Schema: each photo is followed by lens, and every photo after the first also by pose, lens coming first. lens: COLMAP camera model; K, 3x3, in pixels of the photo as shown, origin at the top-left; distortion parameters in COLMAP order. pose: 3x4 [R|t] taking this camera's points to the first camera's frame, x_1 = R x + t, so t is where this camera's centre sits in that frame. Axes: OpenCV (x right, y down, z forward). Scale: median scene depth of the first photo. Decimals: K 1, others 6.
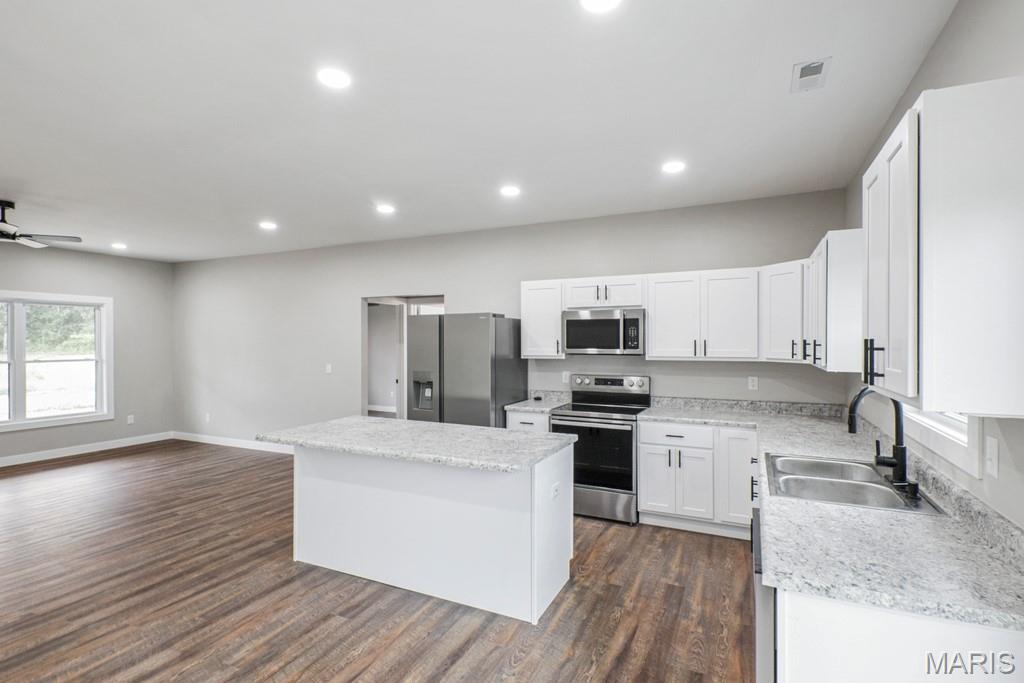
lens RADIAL K [[494.8, 0, 516.1], [0, 494.8, 342.5], [0, 0, 1]] dist [0.030782, -0.020145]
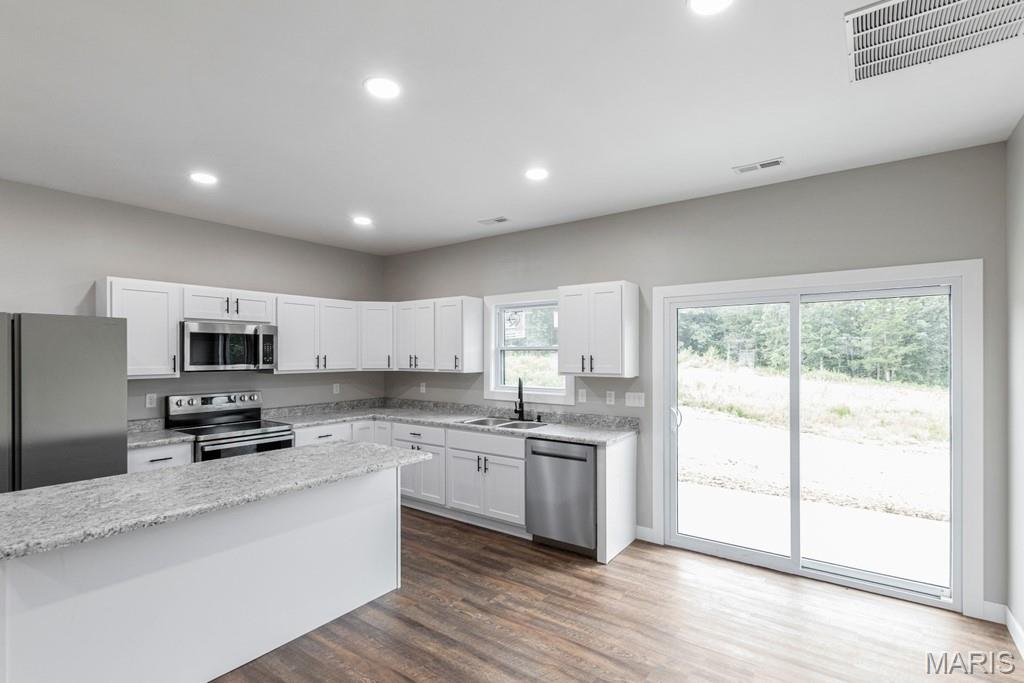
lens RADIAL K [[482.0, 0, 517.8], [0, 482.0, 357.3], [0, 0, 1]] dist [0.000489, -0.001190]
pose [[0.175689, -0.003562, 0.984439, -0.737200], [0.005345, 0.999982, 0.002665, -0.001232], [-0.984431, 0.004794, 0.175705, 0.340289]]
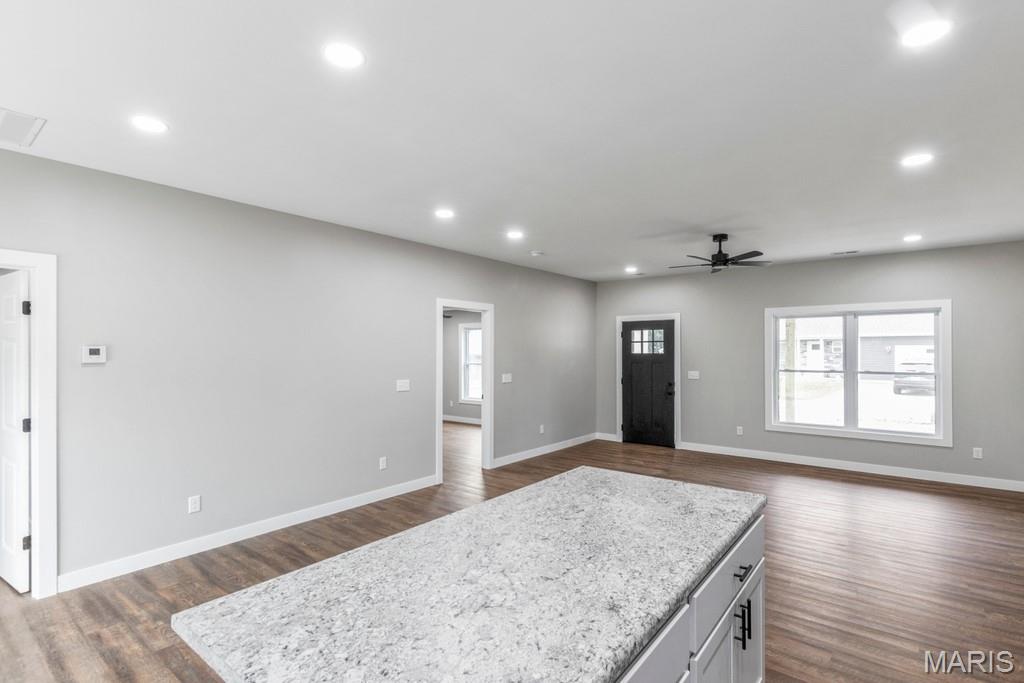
lens RADIAL K [[482.8, 0, 511.9], [0, 482.8, 350.8], [0, 0, 1]] dist [-0.002245, -0.000819]
pose [[-0.229074, -0.002192, -0.973407, 0.230776], [-0.003344, 0.999993, -0.001465, -0.003064], [0.973403, 0.002919, -0.229079, 0.874867]]
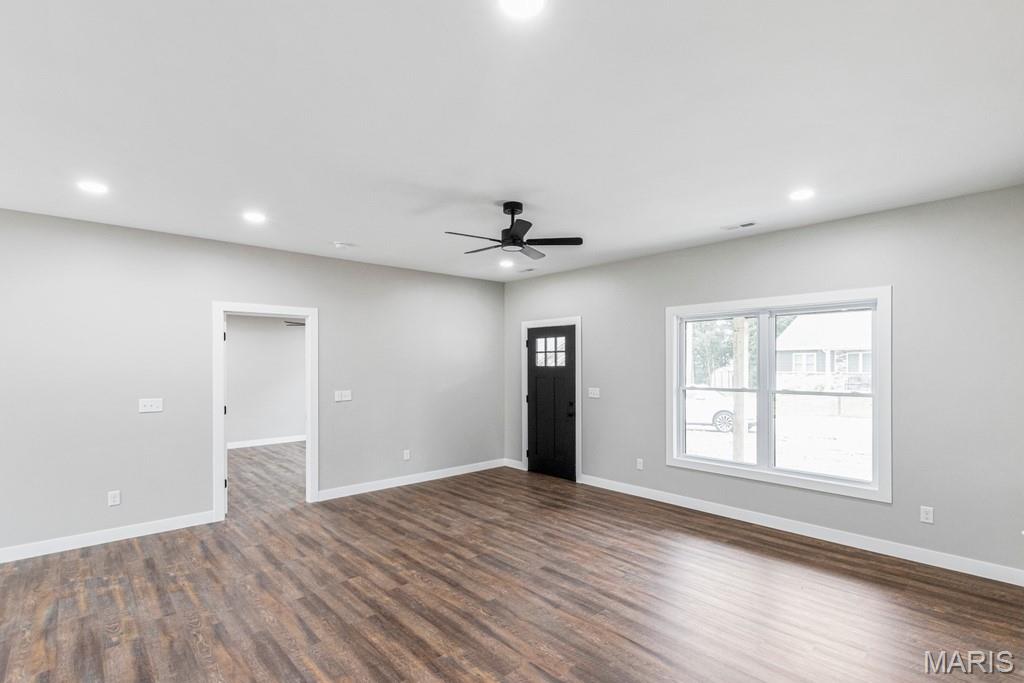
lens RADIAL K [[478.1, 0, 513.4], [0, 478.1, 365.1], [0, 0, 1]] dist [-0.000482, -0.000375]
pose [[-0.369295, 0.003388, -0.929306, -0.280195], [-0.000716, 0.999992, 0.003930, -0.006132], [0.929312, 0.002117, -0.369290, 1.467530]]
